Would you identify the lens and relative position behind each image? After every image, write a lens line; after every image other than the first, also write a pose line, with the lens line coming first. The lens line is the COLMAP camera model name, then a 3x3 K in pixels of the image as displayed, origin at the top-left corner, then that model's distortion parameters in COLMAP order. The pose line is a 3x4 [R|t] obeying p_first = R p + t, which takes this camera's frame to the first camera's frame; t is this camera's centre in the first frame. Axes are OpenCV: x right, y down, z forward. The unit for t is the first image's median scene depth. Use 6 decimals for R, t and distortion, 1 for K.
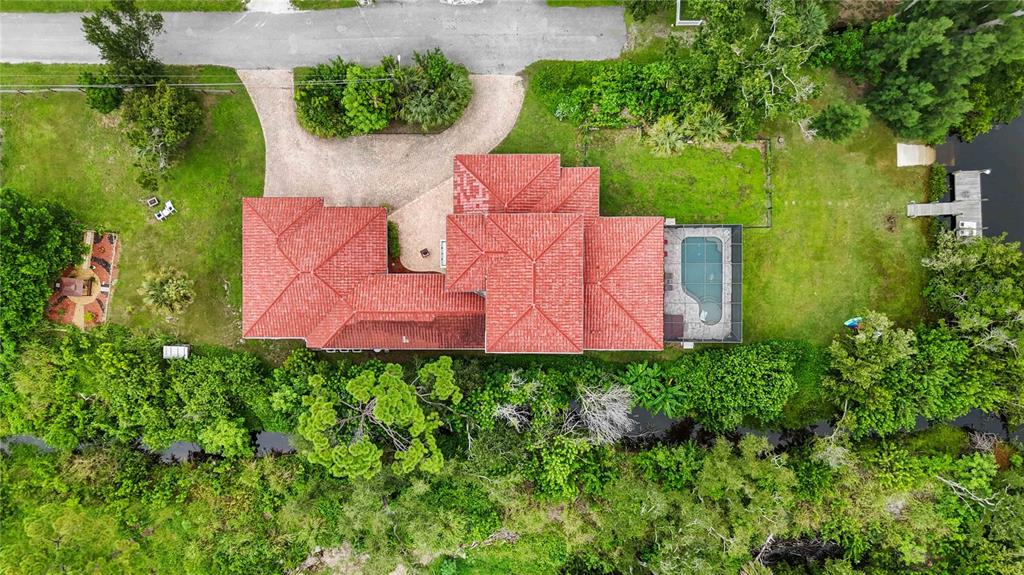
lens RADIAL K [[753.1, 0, 511.5], [0, 753.1, 285.4], [0, 0, 1]] dist [0.084484, -0.090582]
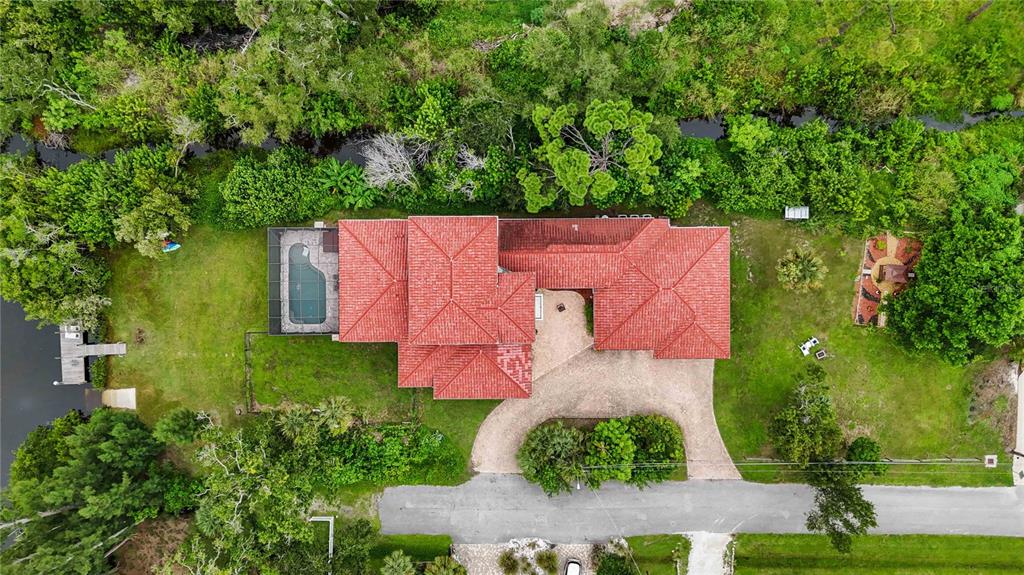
lens RADIAL K [[753.1, 0, 511.5], [0, 753.1, 285.4], [0, 0, 1]] dist [0.084484, -0.090582]
pose [[-0.998570, 0.007001, 0.052993, -0.103861], [-0.007469, -0.999935, -0.008652, -0.001411], [0.052929, -0.009036, 0.998557, -0.079050]]
